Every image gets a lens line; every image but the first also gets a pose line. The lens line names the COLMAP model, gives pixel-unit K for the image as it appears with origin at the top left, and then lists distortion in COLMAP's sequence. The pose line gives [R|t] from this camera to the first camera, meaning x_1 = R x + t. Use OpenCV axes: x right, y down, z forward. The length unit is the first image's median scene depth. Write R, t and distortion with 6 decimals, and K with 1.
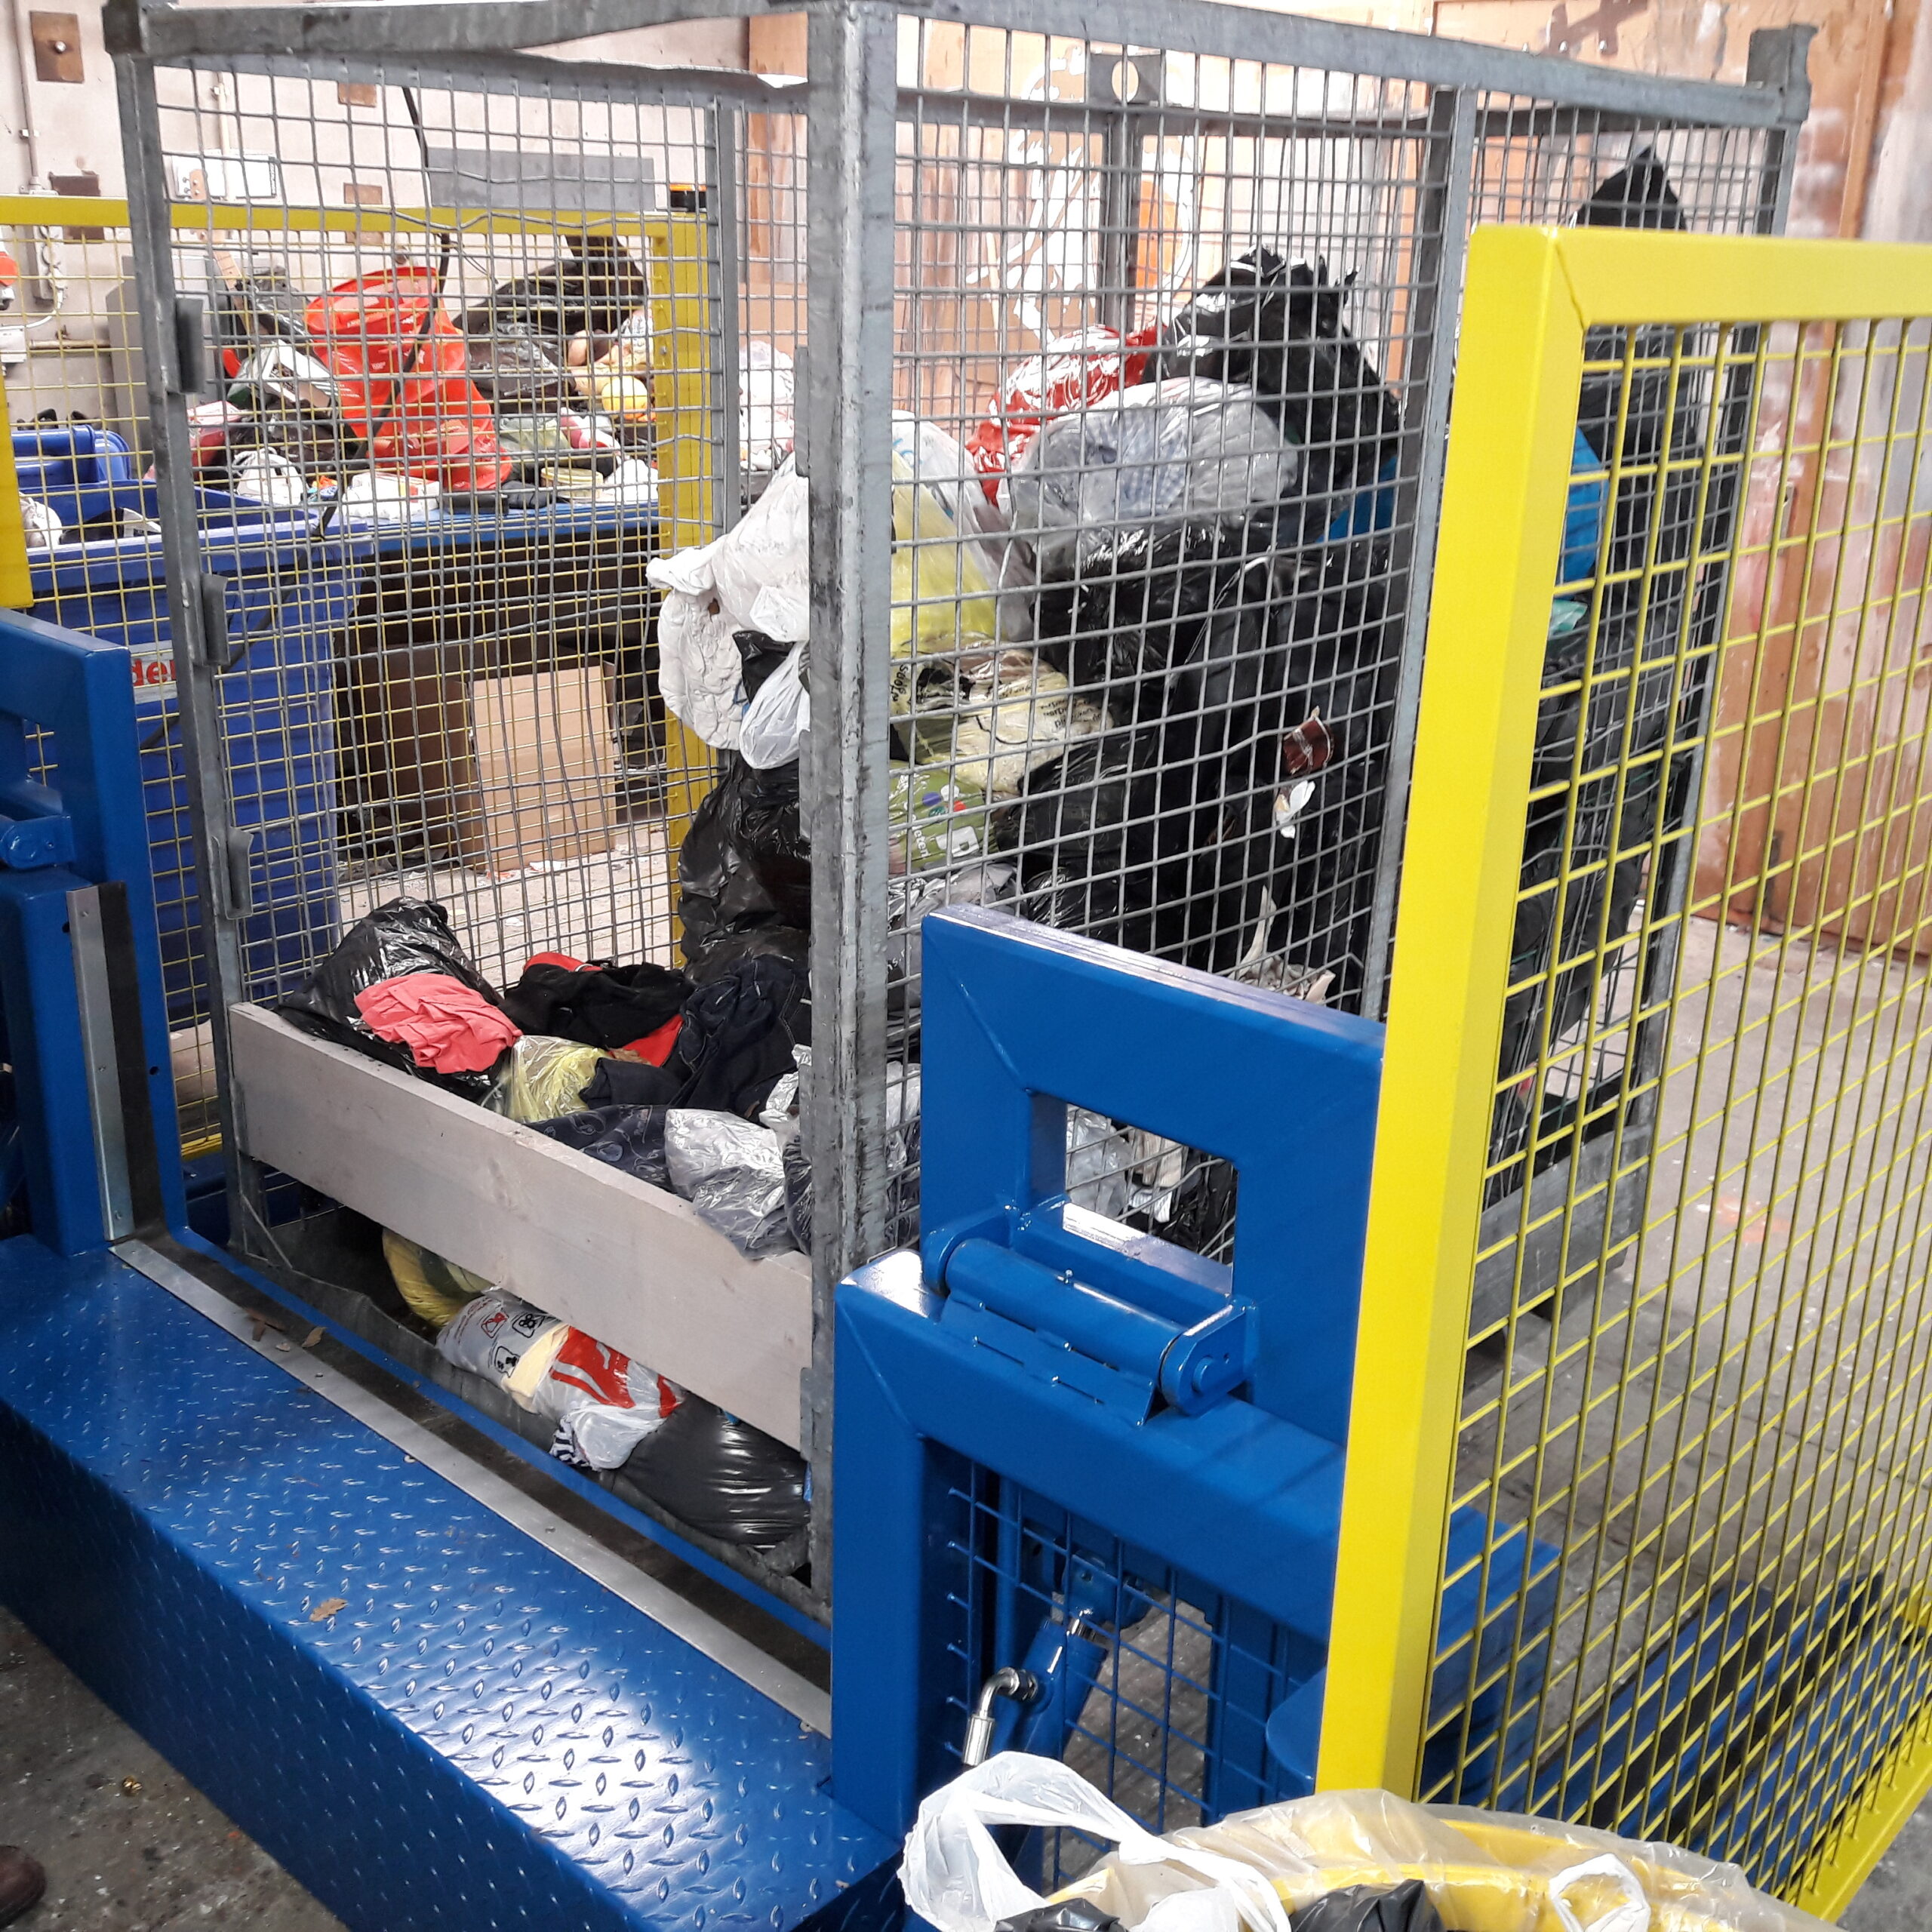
lens RADIAL K [[2100.9, 0, 965.5], [0, 2100.9, 945.9], [0, 0, 1]] dist [0.112473, -0.276892]
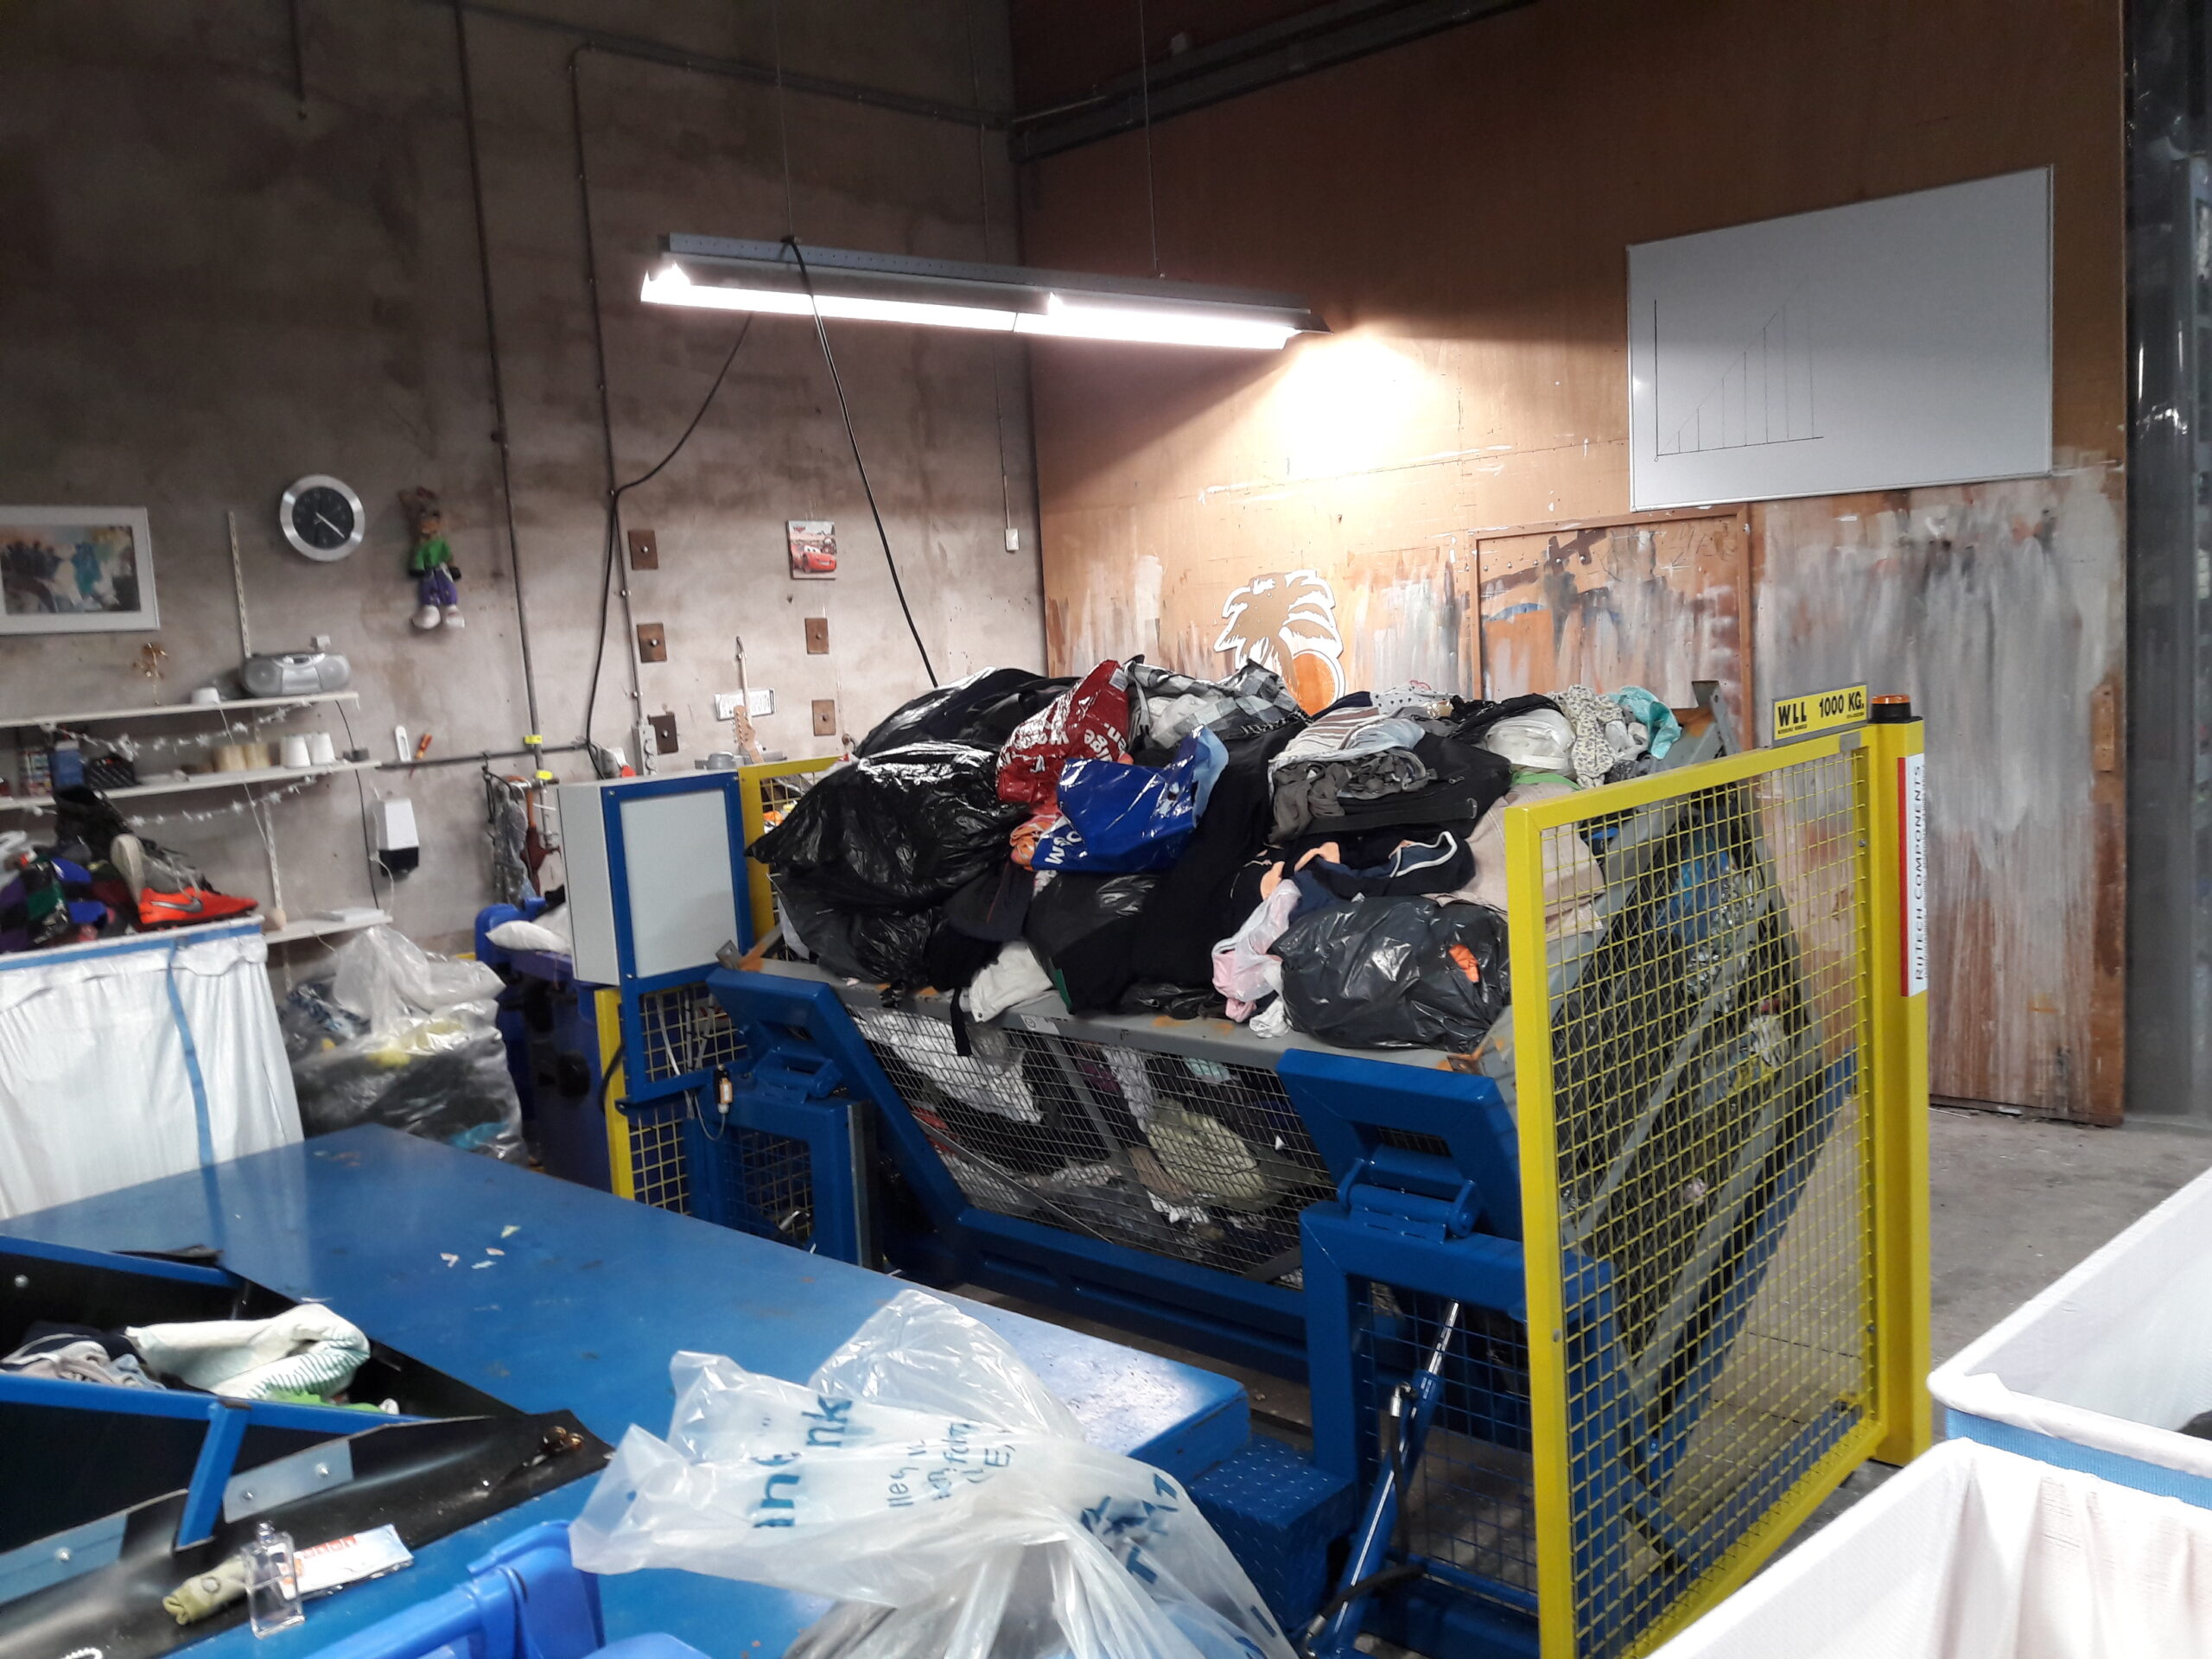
lens RADIAL K [[1800.4, 0, 1111.3], [0, 1800.4, 839.6], [0, 0, 1]] dist [0.008651, -0.038502]
pose [[0.995824, -0.090380, -0.012907, -0.186997], [0.085981, 0.975955, -0.200299, 0.111988], [0.030700, 0.198352, 0.979650, -0.960327]]
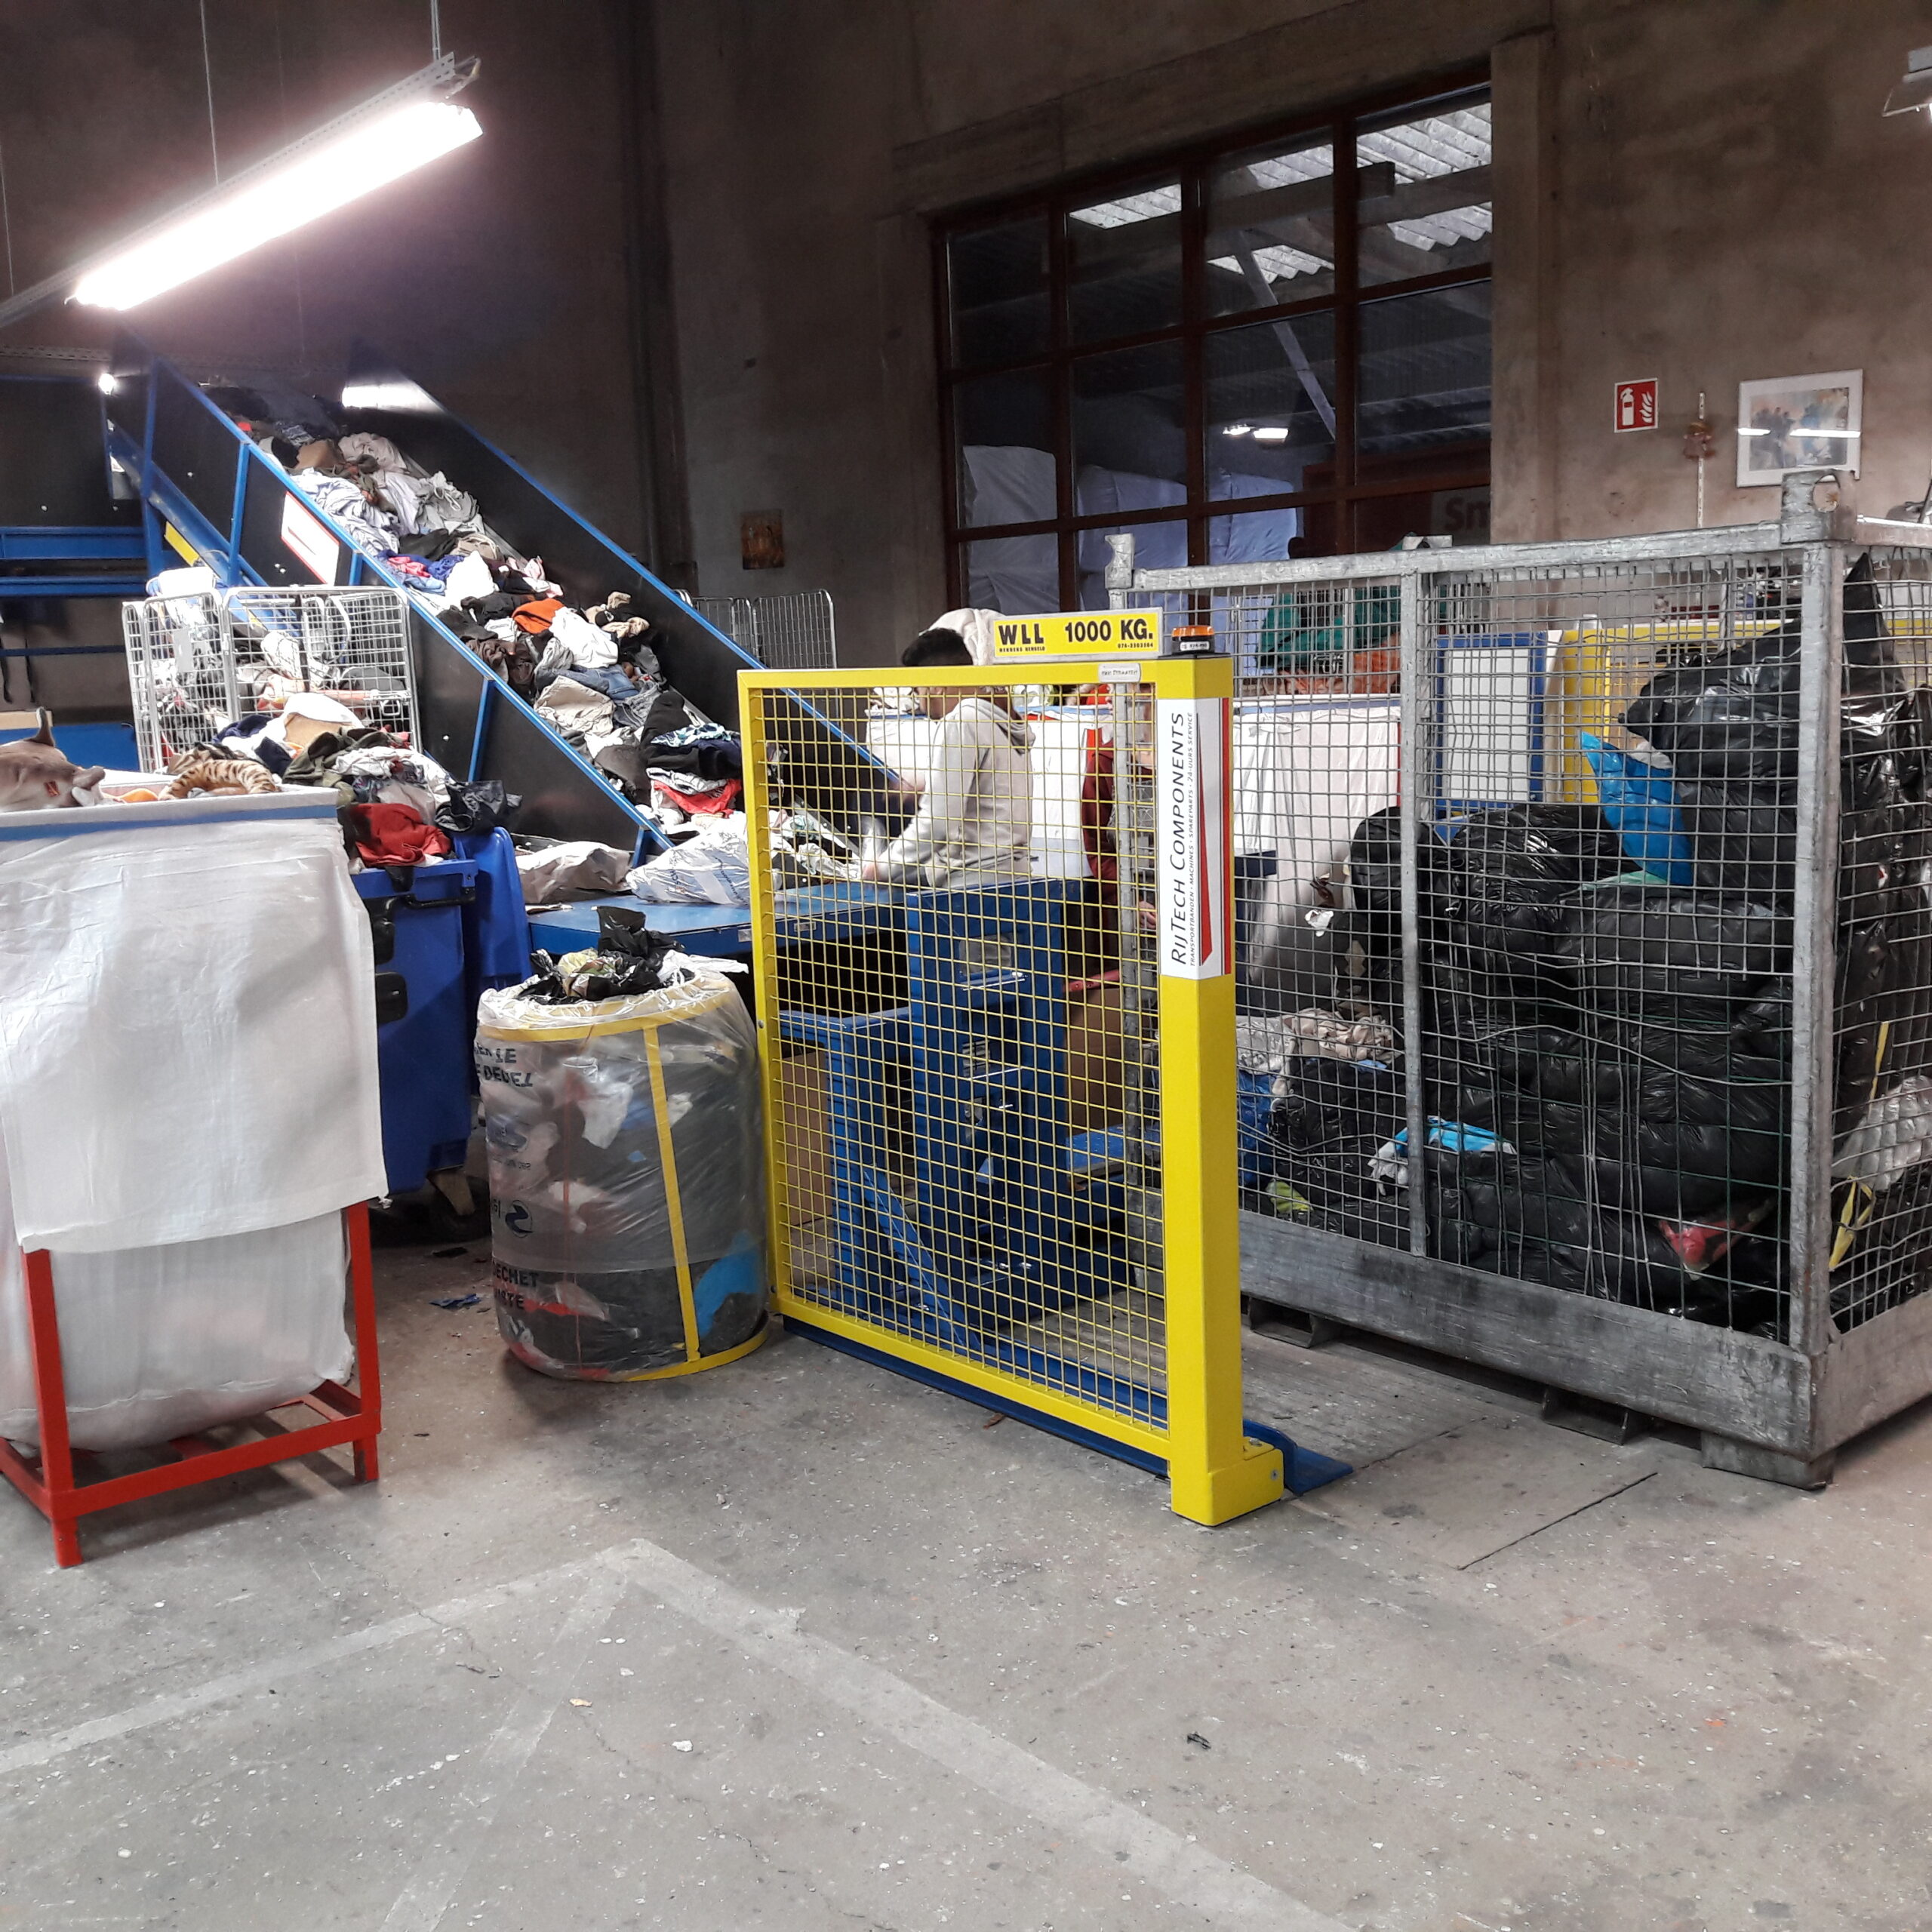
lens RADIAL K [[2081.9, 0, 956.9], [0, 2081.9, 963.8], [0, 0, 1]] dist [0.093813, -0.269161]
pose [[-0.126142, 0.132897, -0.983070, 2.608007], [-0.276690, 0.946945, 0.163517, -0.317921], [0.952644, 0.292632, -0.082678, 0.988657]]
